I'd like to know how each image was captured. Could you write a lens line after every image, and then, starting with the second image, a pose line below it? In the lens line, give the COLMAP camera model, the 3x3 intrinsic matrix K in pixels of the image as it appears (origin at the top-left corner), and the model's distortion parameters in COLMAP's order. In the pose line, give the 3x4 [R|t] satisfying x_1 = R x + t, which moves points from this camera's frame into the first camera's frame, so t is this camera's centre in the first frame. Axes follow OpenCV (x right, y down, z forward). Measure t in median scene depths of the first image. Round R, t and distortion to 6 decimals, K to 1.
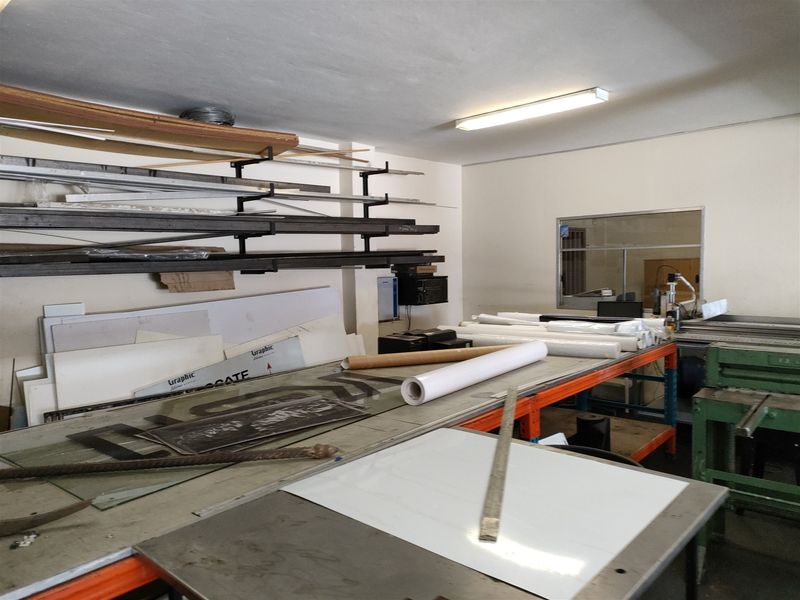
lens RADIAL K [[582.6, 0, 400.0], [0, 582.6, 300.0], [0, 0, 1]] dist [0.068382, -0.055095]
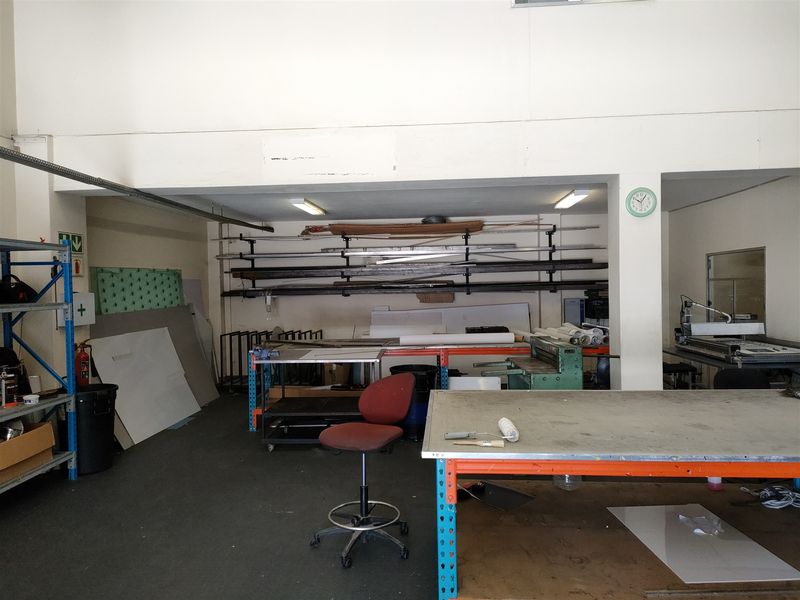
lens RADIAL K [[582.6, 0, 400.0], [0, 582.6, 300.0], [0, 0, 1]] dist [0.068382, -0.055095]
pose [[0.618901, 0.025950, -0.785040, 0.931116], [-0.052776, 0.998569, -0.008599, 0.001125], [0.783694, 0.046753, 0.619385, -0.285669]]
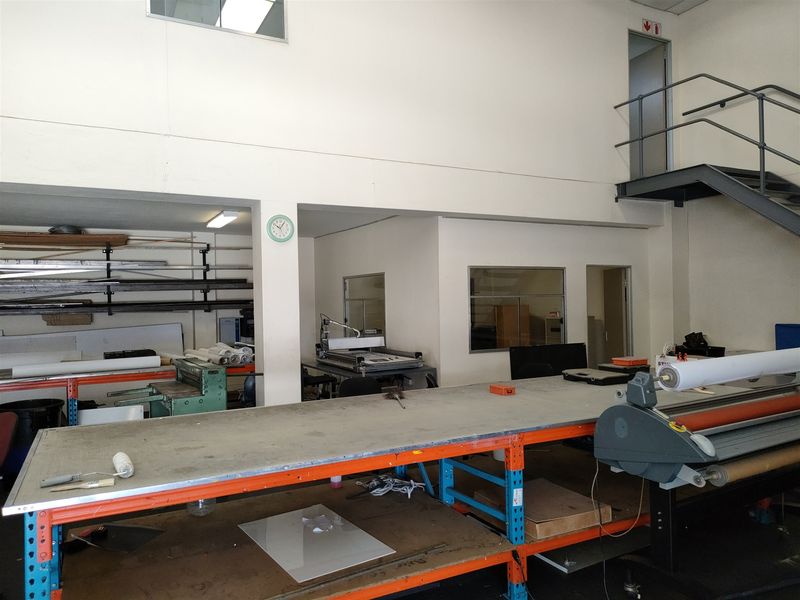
lens RADIAL K [[582.6, 0, 400.0], [0, 582.6, 300.0], [0, 0, 1]] dist [0.068382, -0.055095]
pose [[0.938466, 0.002998, -0.345360, 0.963095], [-0.025793, 0.997778, -0.061426, -0.003994], [0.344408, 0.066554, 0.936458, -0.269046]]
